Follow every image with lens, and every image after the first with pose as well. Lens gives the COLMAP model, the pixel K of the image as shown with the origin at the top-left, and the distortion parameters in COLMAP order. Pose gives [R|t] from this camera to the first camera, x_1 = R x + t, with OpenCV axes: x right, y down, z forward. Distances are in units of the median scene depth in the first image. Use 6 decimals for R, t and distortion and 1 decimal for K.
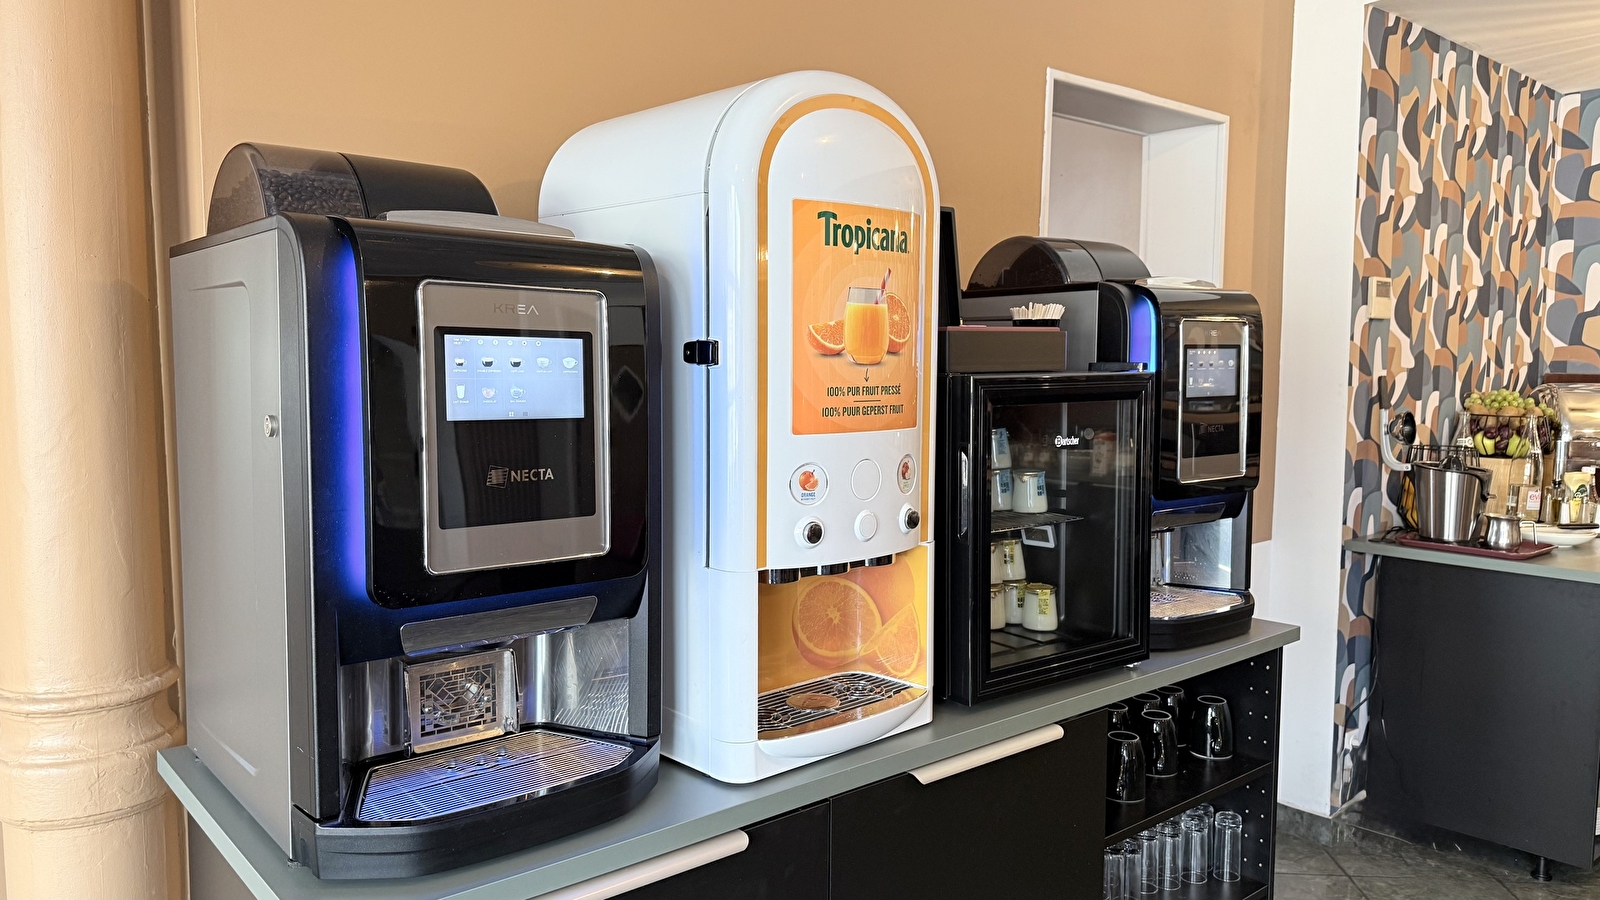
lens RADIAL K [[1149.0, 0, 797.5], [0, 1149.0, 445.2], [0, 0, 1]] dist [0.005389, 0.001683]
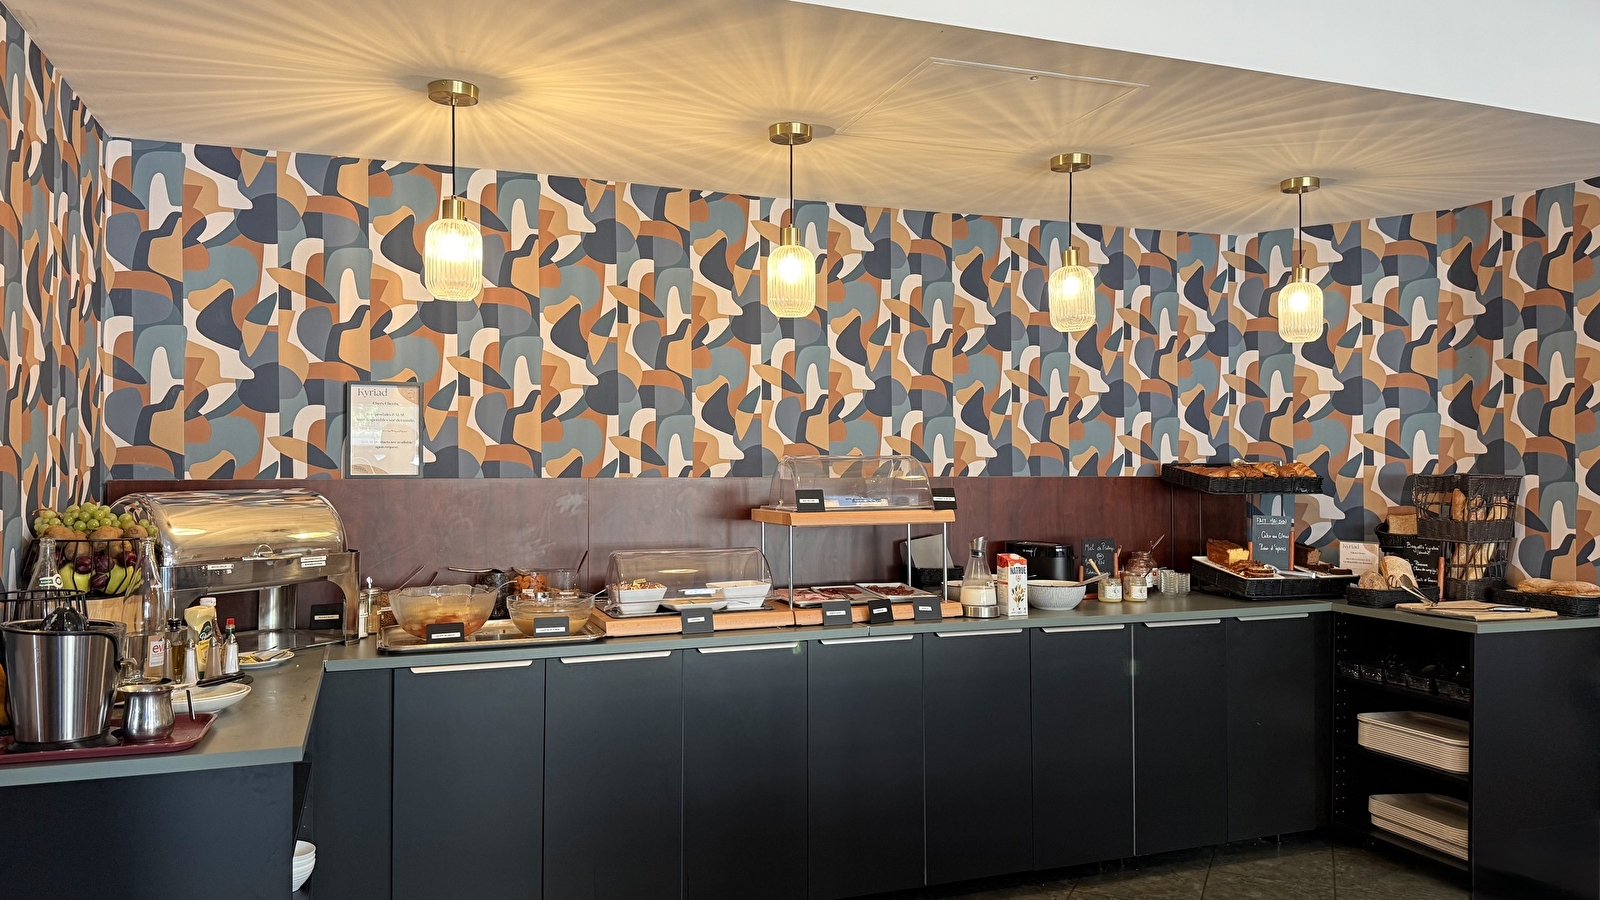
lens RADIAL K [[1149.0, 0, 795.0], [0, 1149.0, 445.2], [0, 0, 1]] dist [0.005389, 0.001683]
pose [[0.358082, 0.007984, 0.933656, 0.093164], [0.079785, 0.996044, -0.039117, -0.020877], [-0.930275, 0.088499, 0.356028, 0.323928]]
